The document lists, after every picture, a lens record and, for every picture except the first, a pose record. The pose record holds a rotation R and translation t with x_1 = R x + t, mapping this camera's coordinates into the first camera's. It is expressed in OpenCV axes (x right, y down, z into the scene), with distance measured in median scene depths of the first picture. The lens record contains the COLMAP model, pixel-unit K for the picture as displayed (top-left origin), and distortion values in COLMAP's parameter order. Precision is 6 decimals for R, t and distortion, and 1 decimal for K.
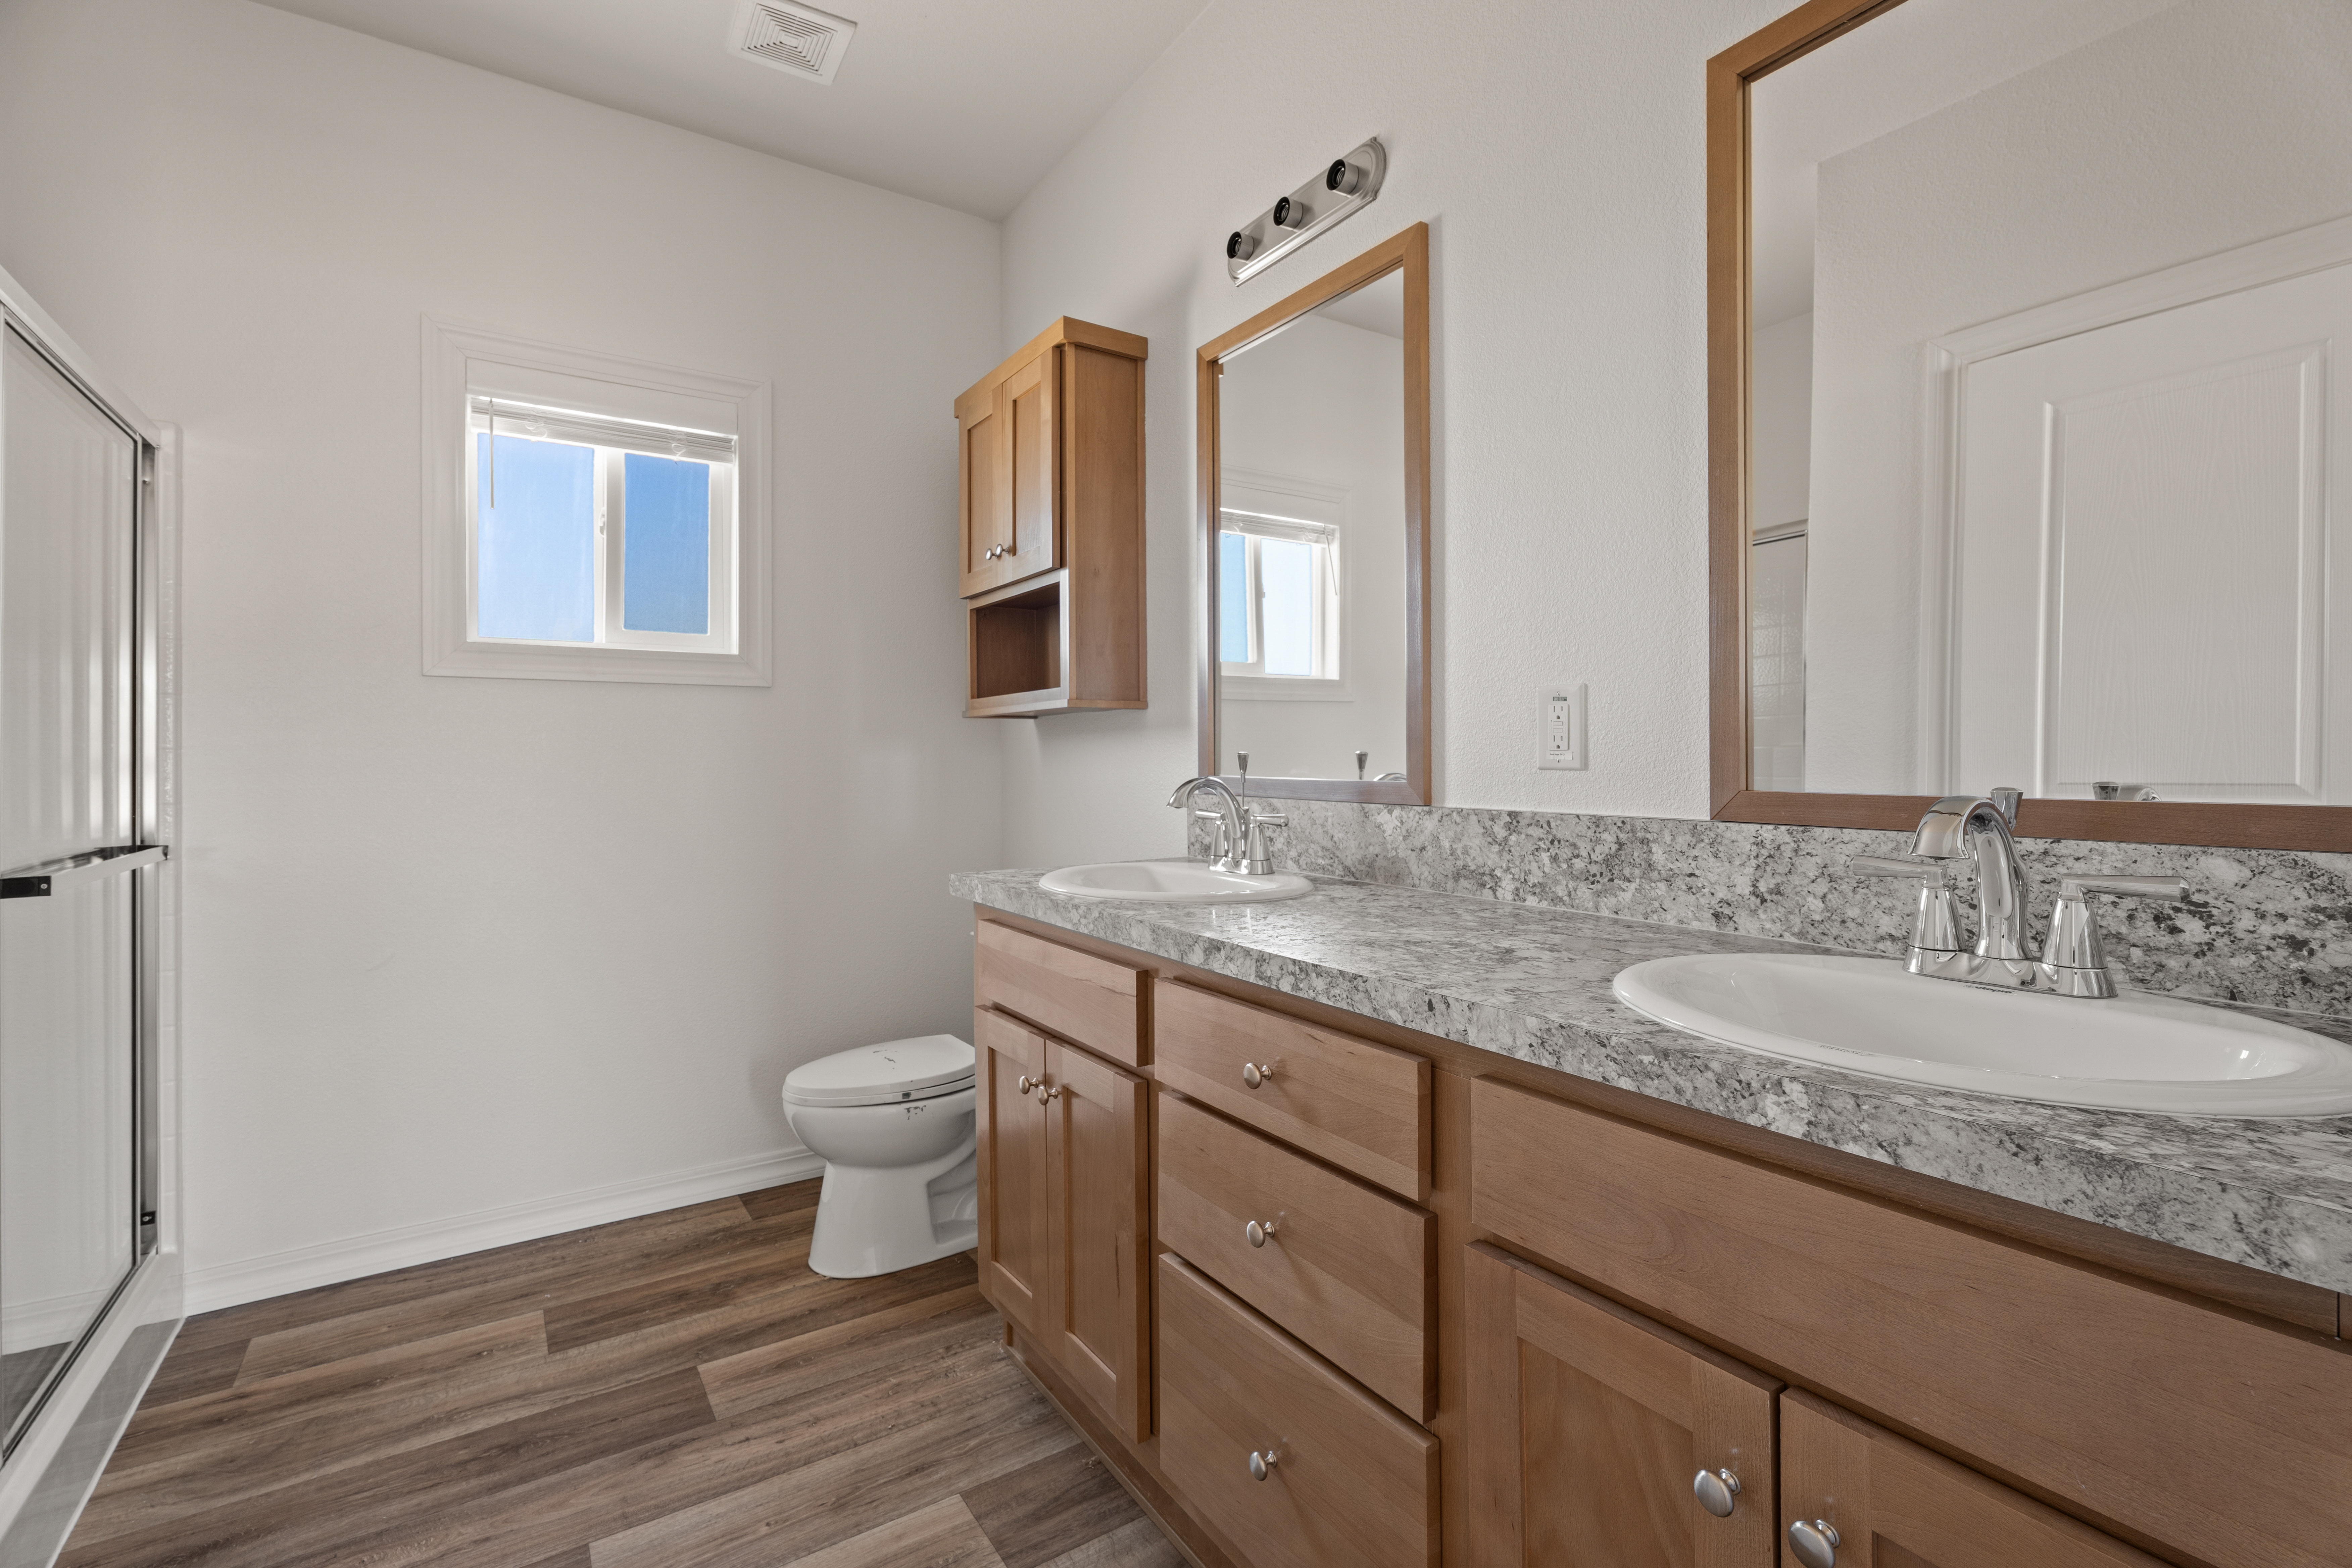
lens RADIAL K [[1050.1, 0, 1177.5], [0, 1050.1, 765.3], [0, 0, 1]] dist [0.003622, 0.000376]
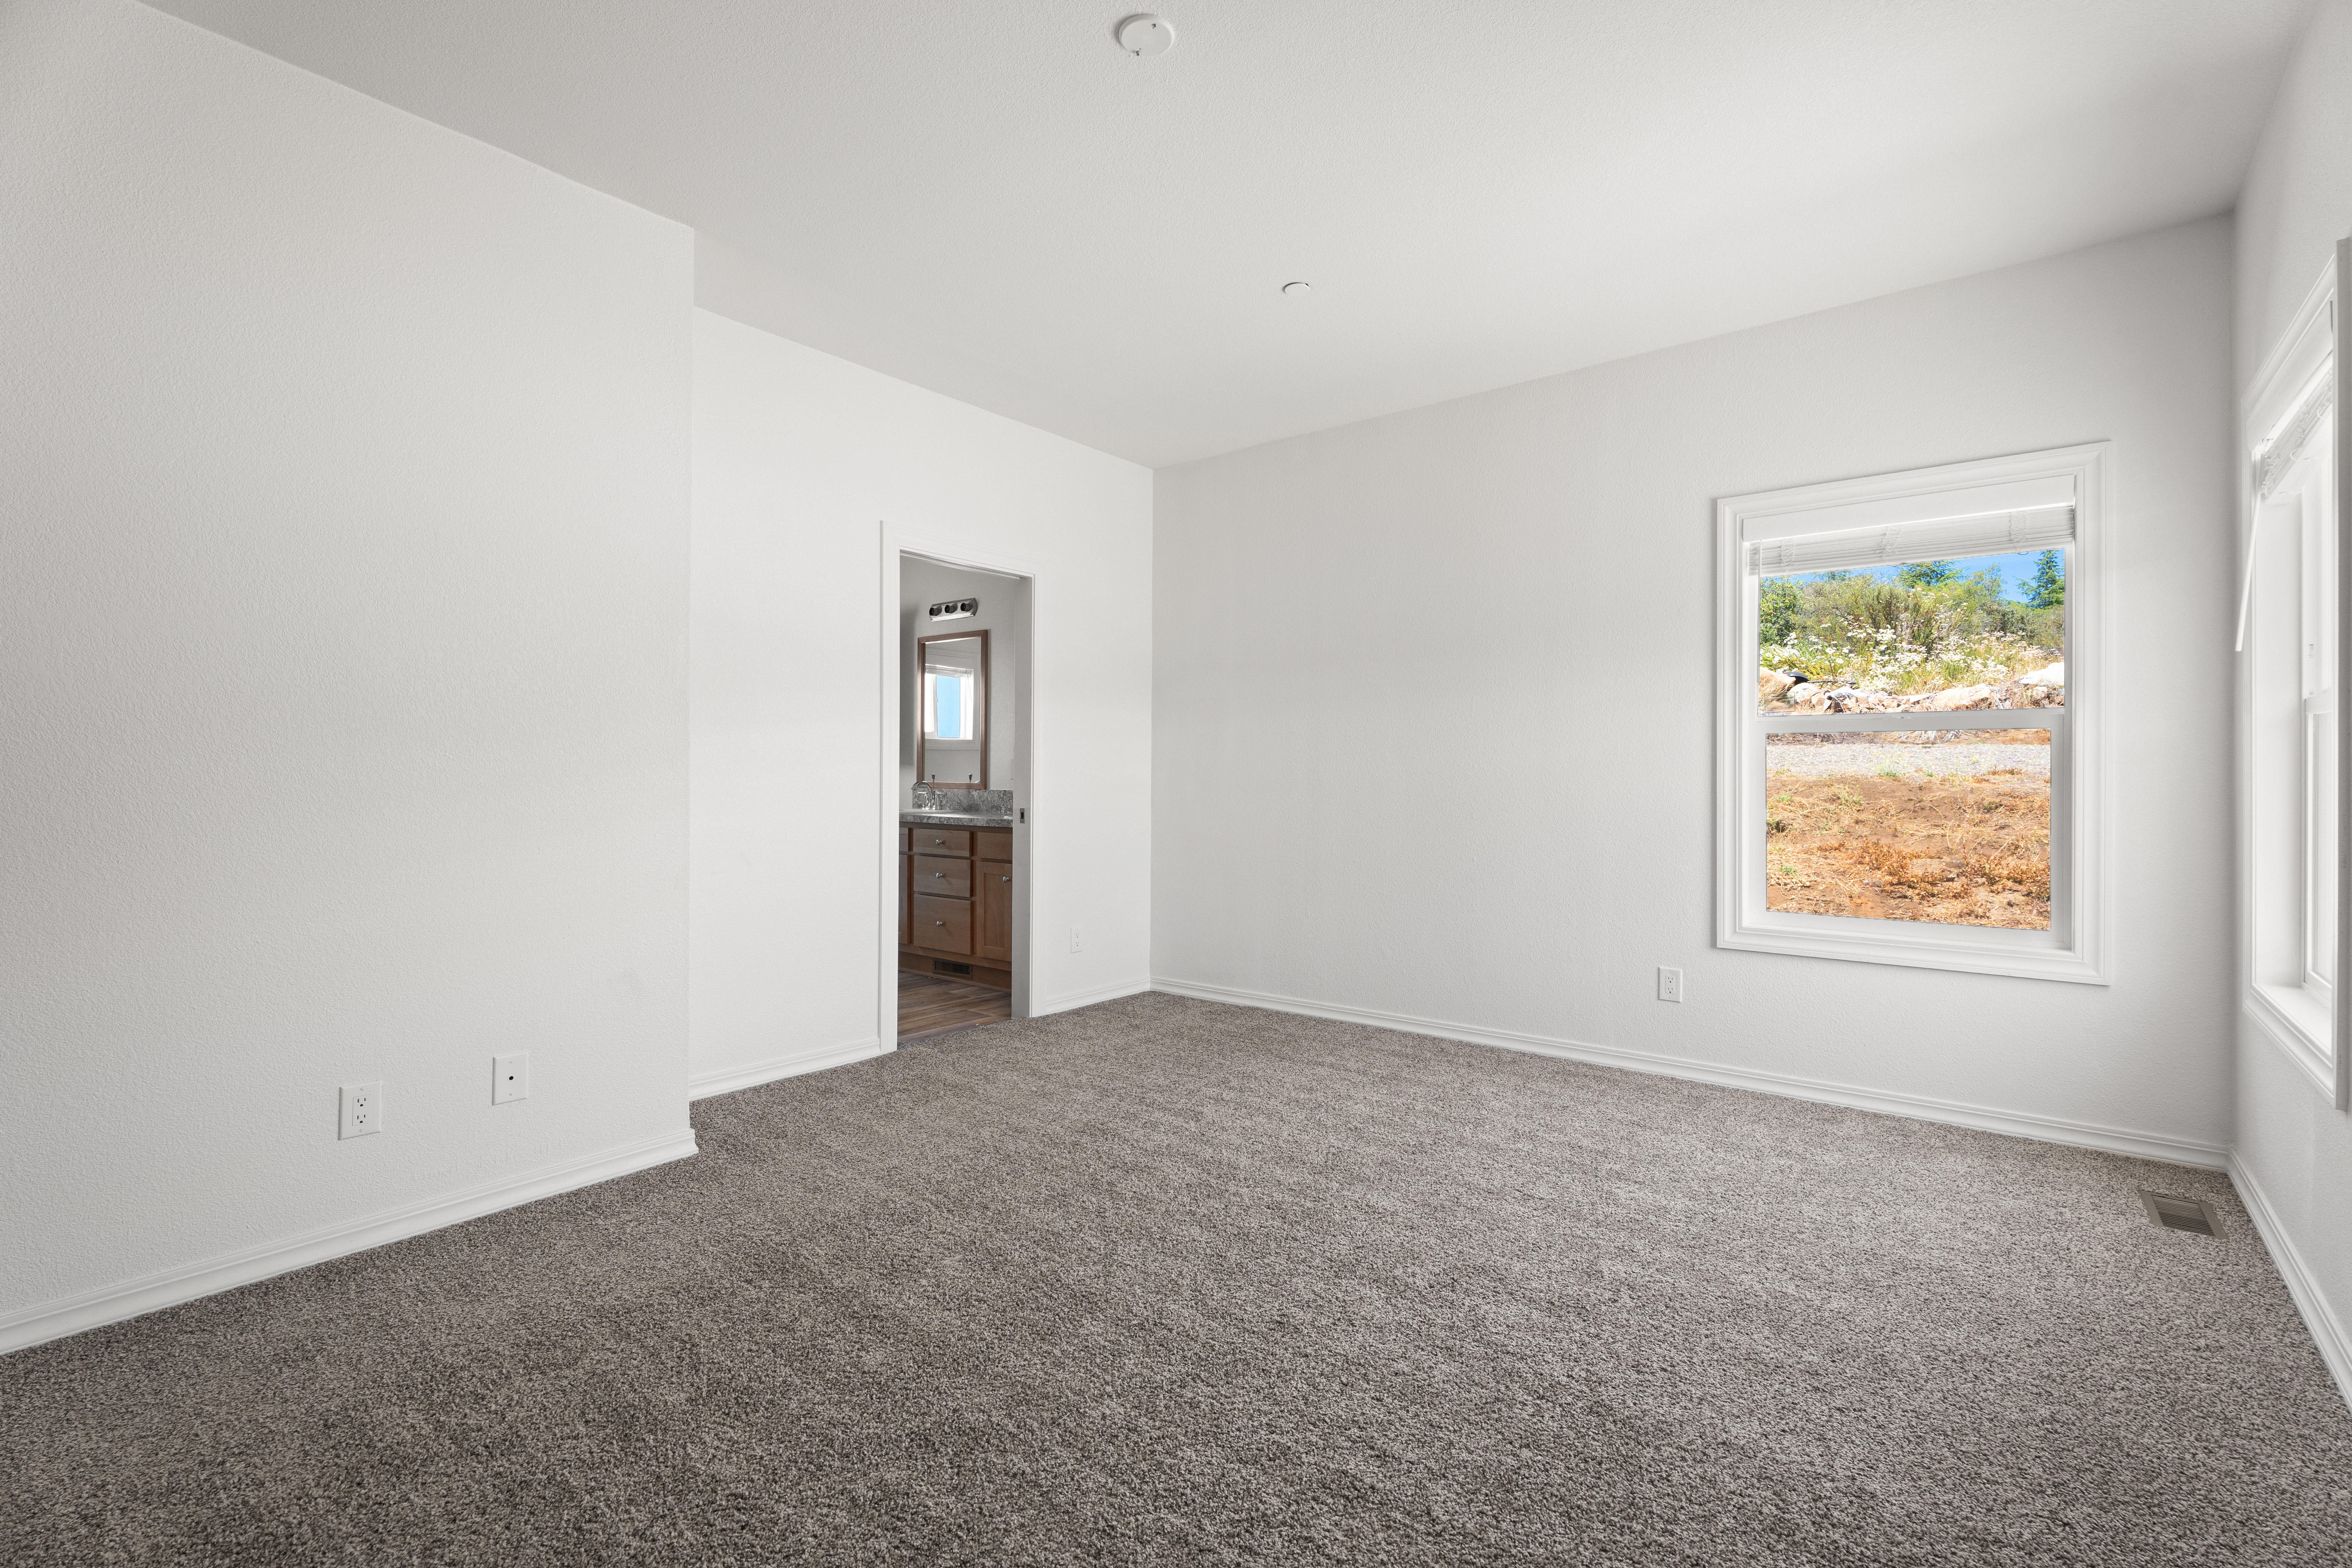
lens RADIAL K [[1050.1, 0, 1177.5], [0, 1050.1, 765.3], [0, 0, 1]] dist [0.003622, 0.000376]
pose [[0.952086, 0.009861, 0.305672, -0.234523], [-0.006620, 0.999910, -0.011637, -0.007023], [-0.305759, 0.009056, 0.952066, -2.573346]]
